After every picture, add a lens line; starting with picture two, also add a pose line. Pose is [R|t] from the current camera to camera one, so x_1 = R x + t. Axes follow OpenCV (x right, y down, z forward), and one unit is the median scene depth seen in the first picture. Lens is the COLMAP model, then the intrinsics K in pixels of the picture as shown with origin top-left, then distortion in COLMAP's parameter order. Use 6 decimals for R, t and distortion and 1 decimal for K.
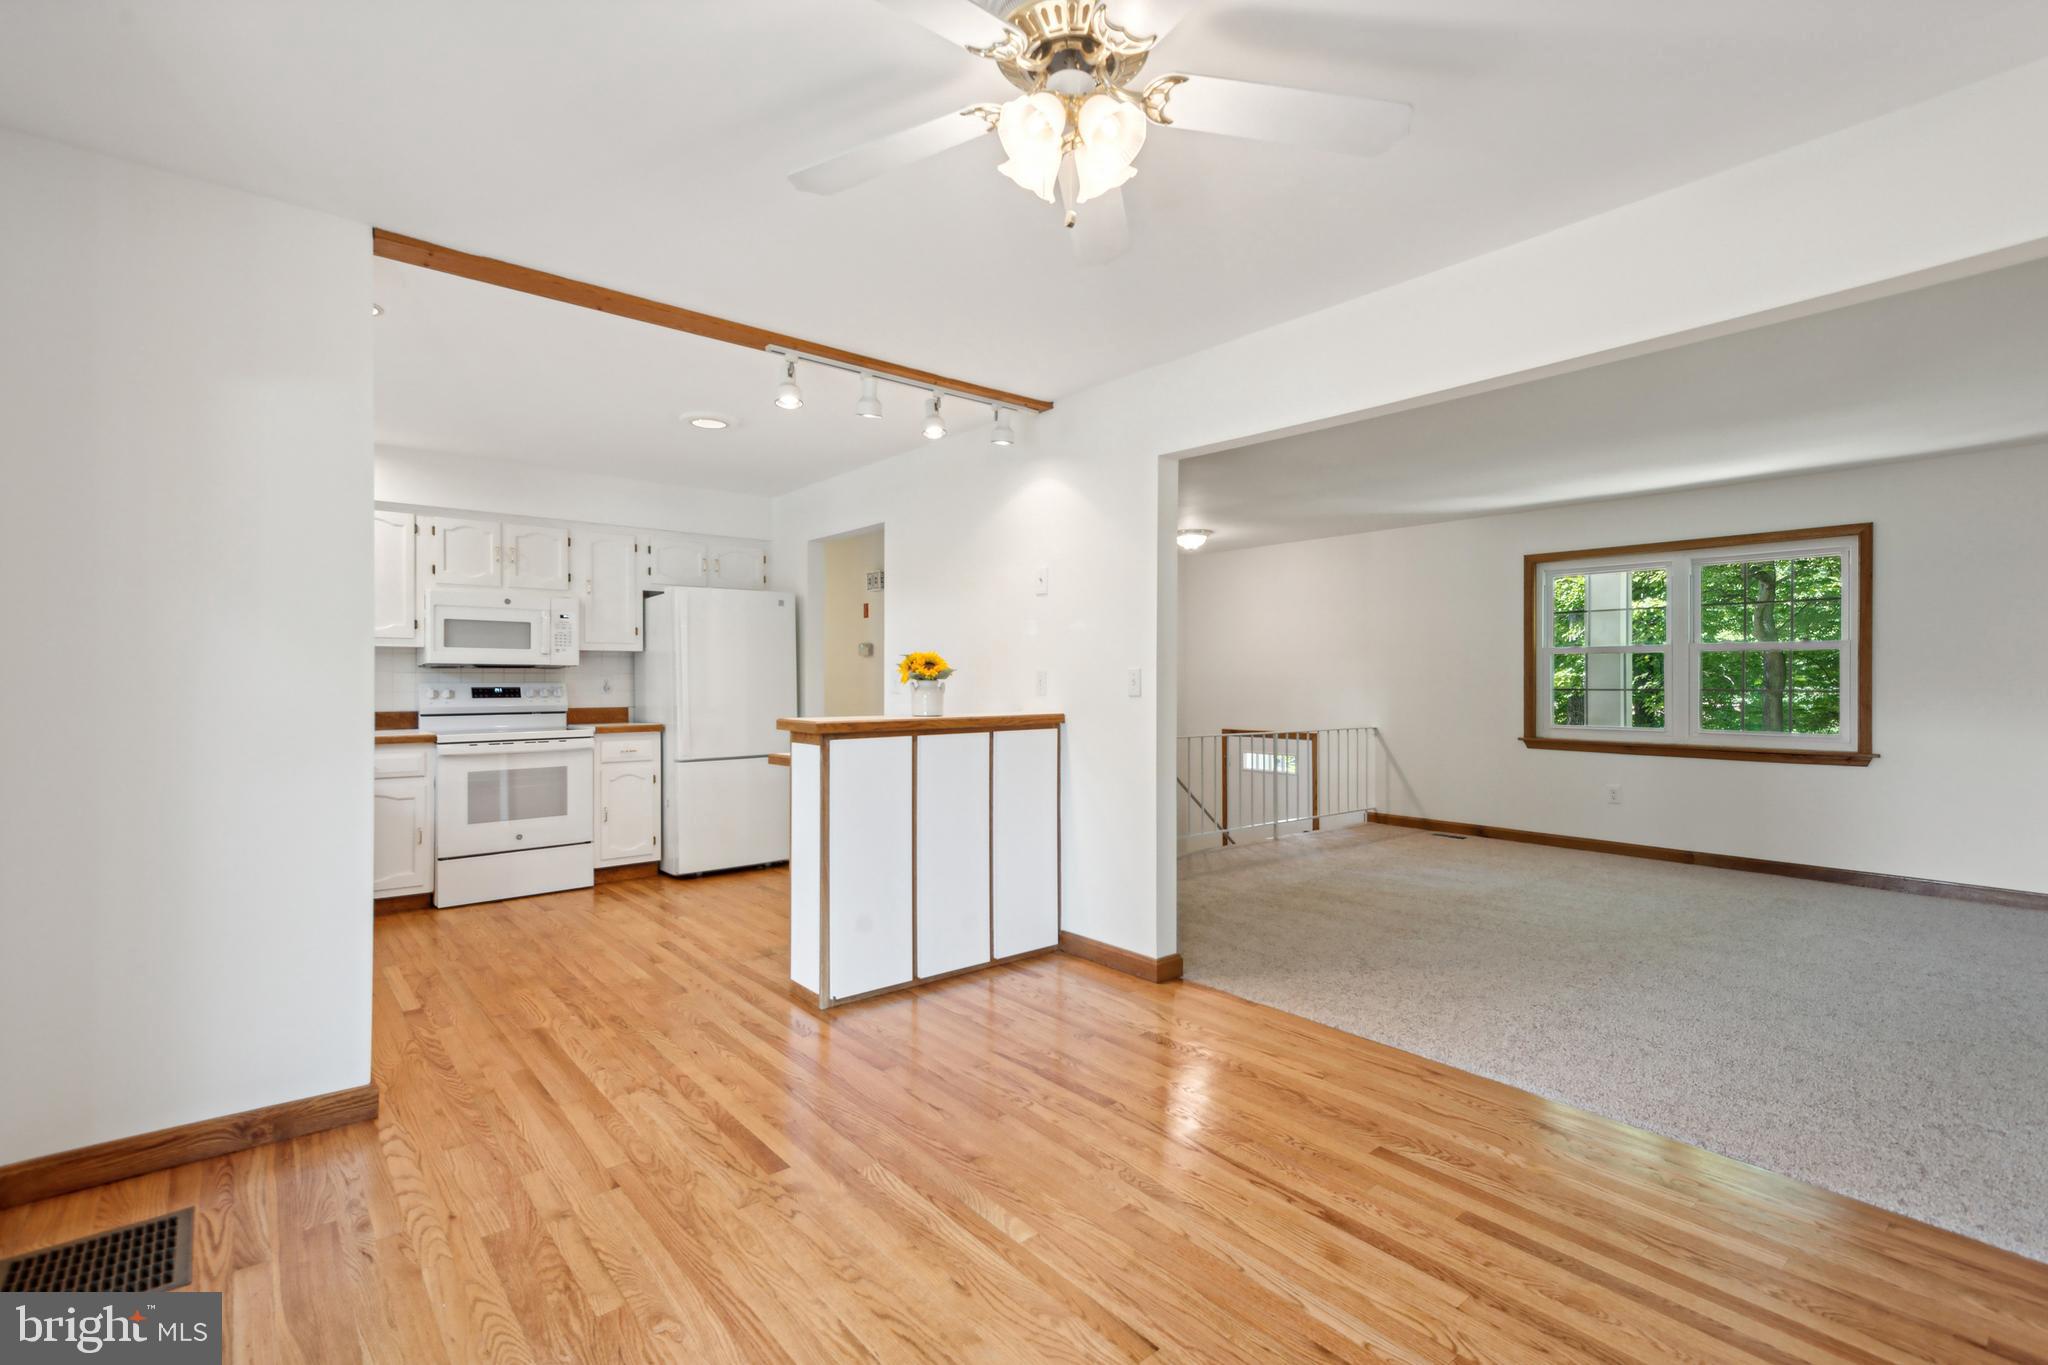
lens RADIAL K [[940.4, 0, 1009.9], [0, 940.4, 673.0], [0, 0, 1]] dist [0.018501, -0.006351]
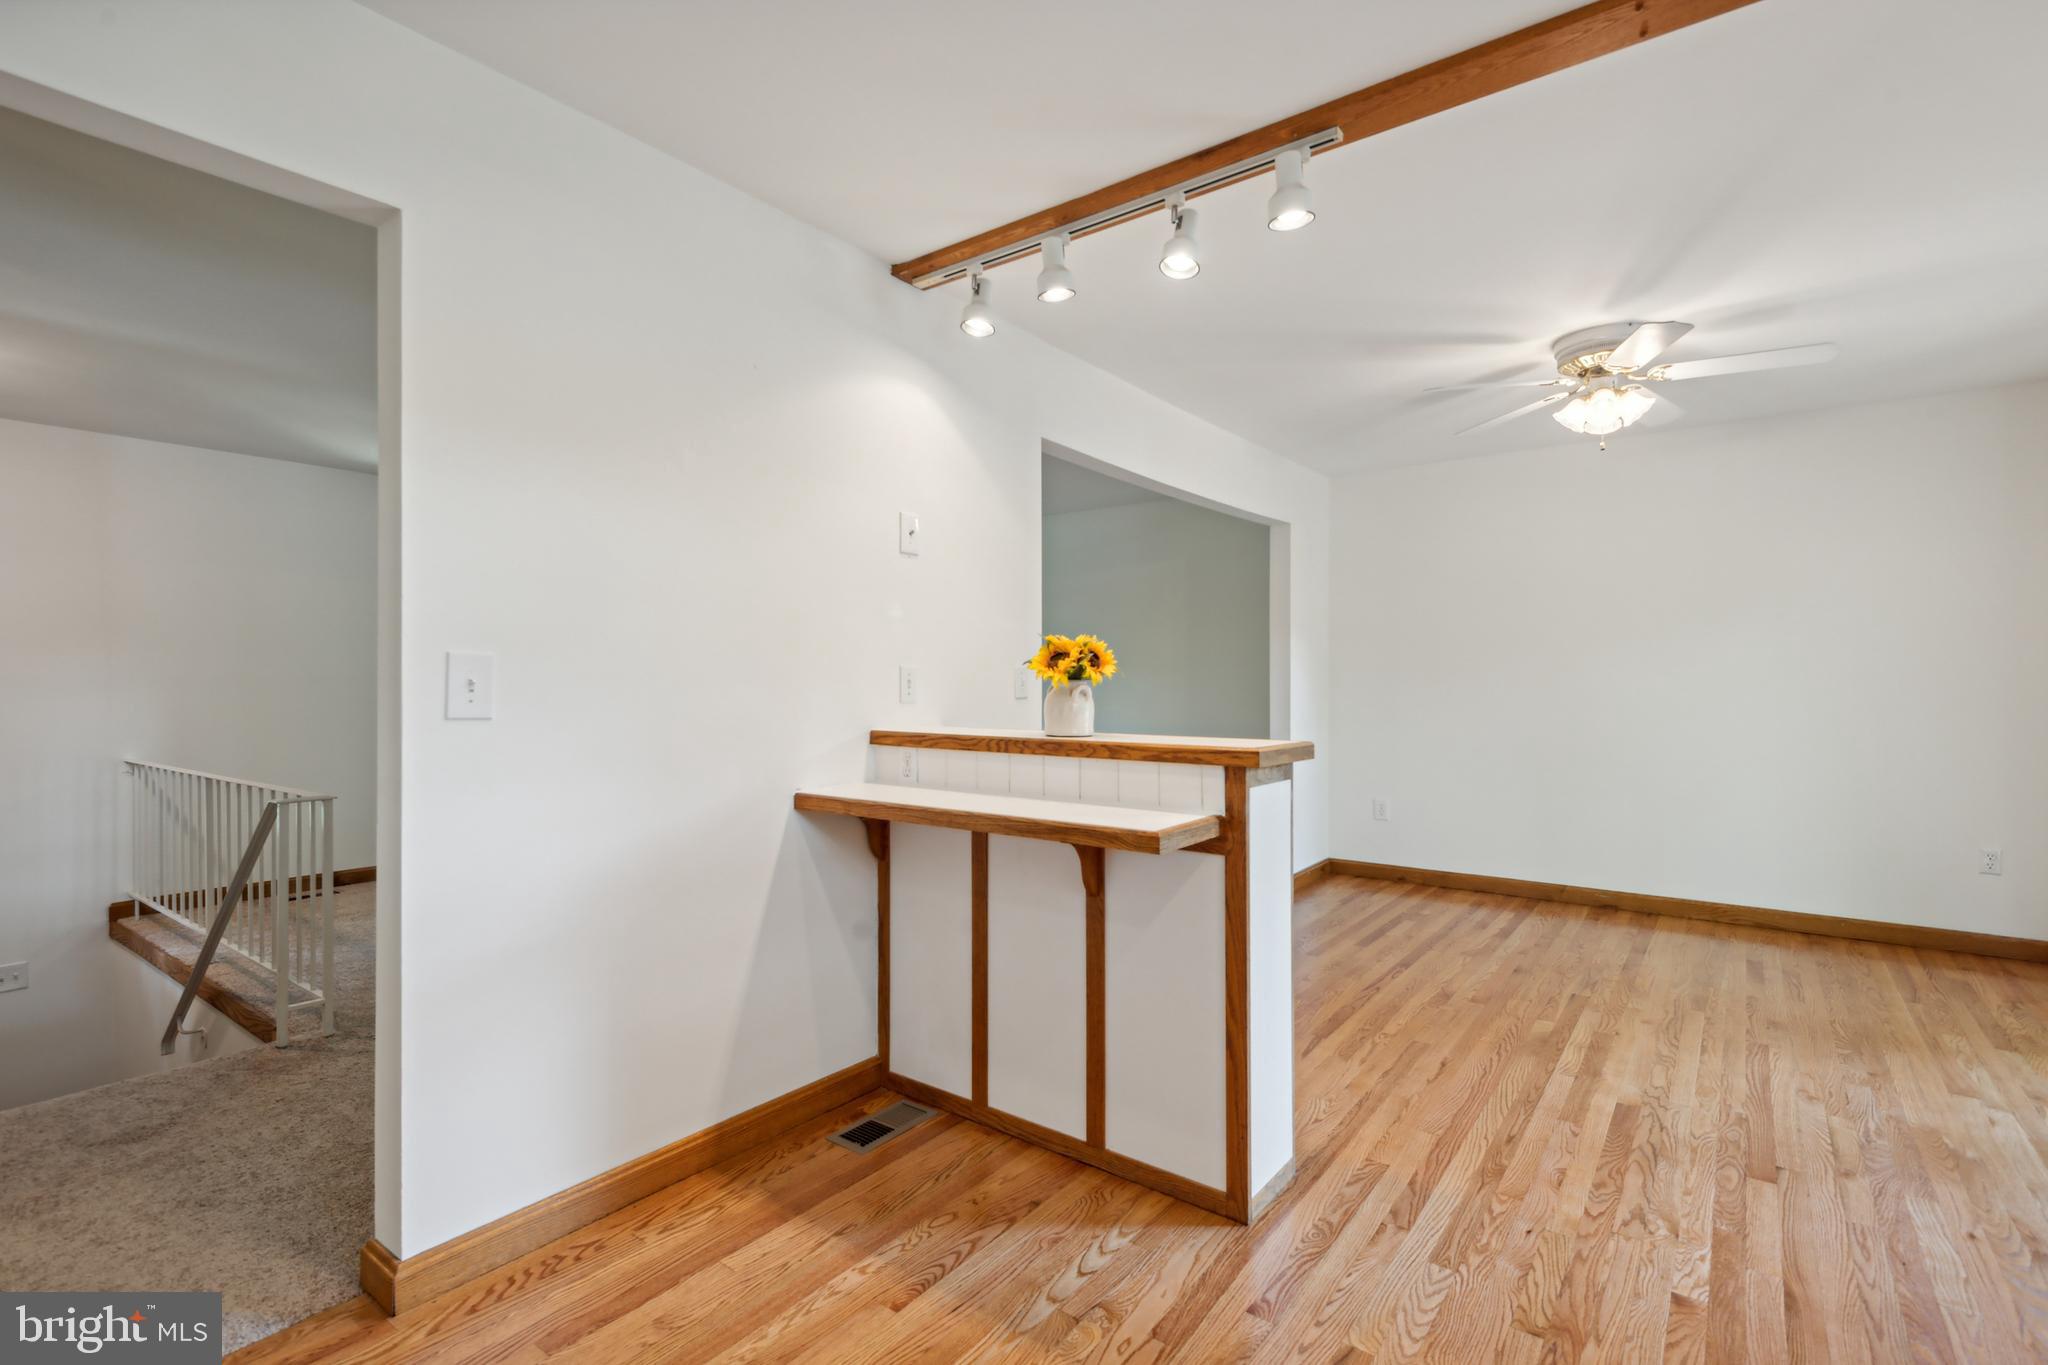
lens RADIAL K [[940.4, 0, 1042.8], [0, 940.4, 704.5], [0, 0, 1]] dist [0.018501, -0.006351]
pose [[-0.241206, -0.029238, 0.970033, -0.501982], [-0.002623, 0.999562, 0.029476, 0.002895], [-0.970470, 0.004565, -0.241177, 0.839066]]
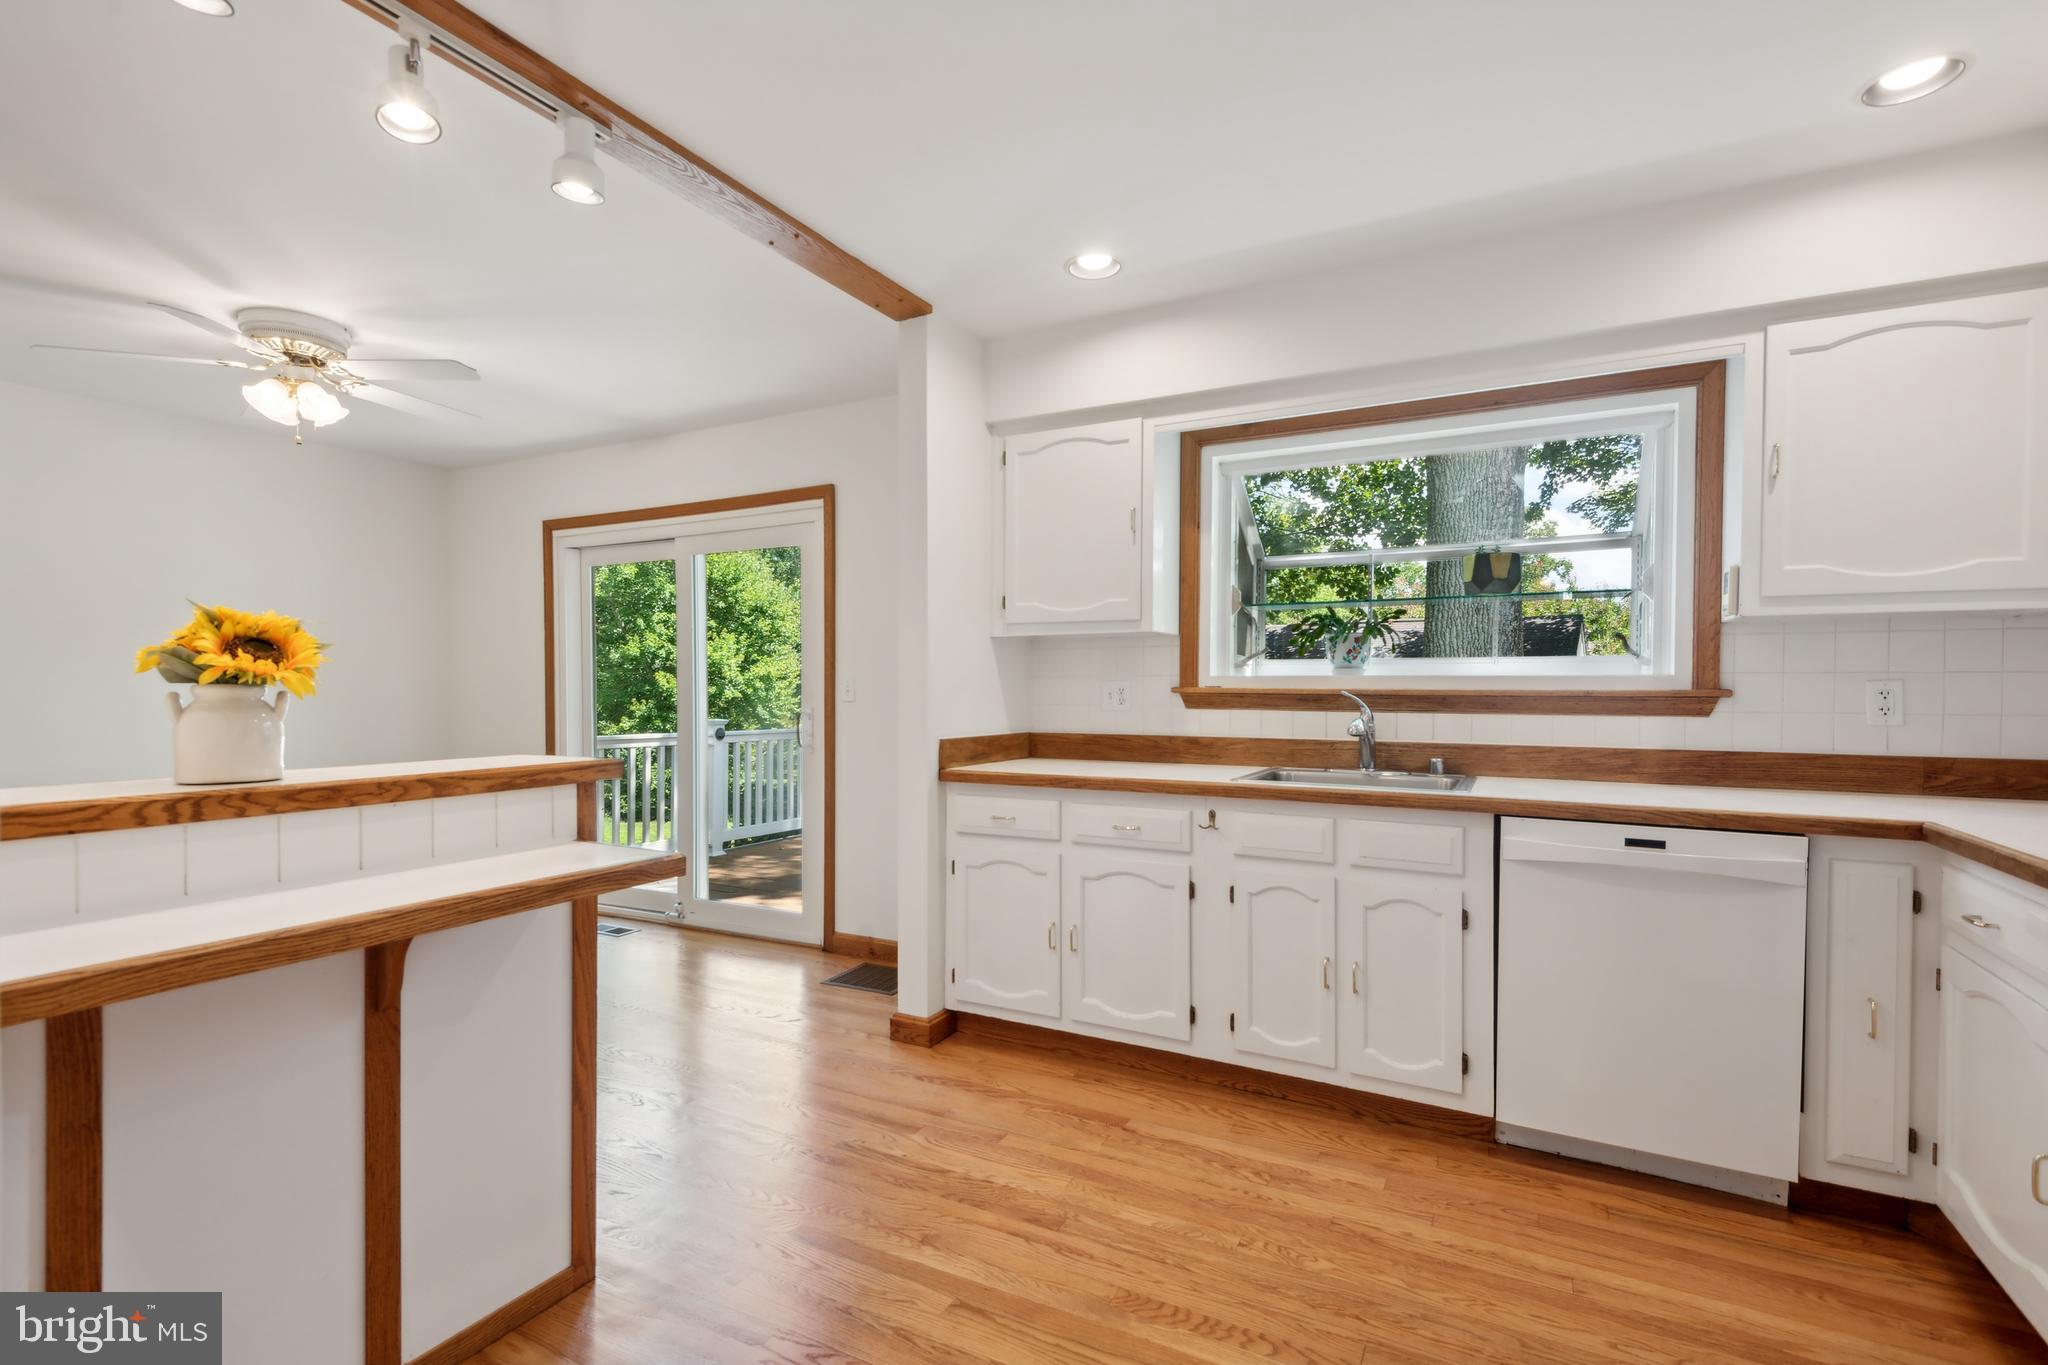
lens RADIAL K [[940.4, 0, 1007.7], [0, 940.4, 702.7], [0, 0, 1]] dist [0.018501, -0.006351]
pose [[-0.925443, 0.006416, -0.378834, -0.163525], [0.001953, 0.999924, 0.012165, 0.006795], [0.378883, 0.010519, -0.925385, 1.042983]]
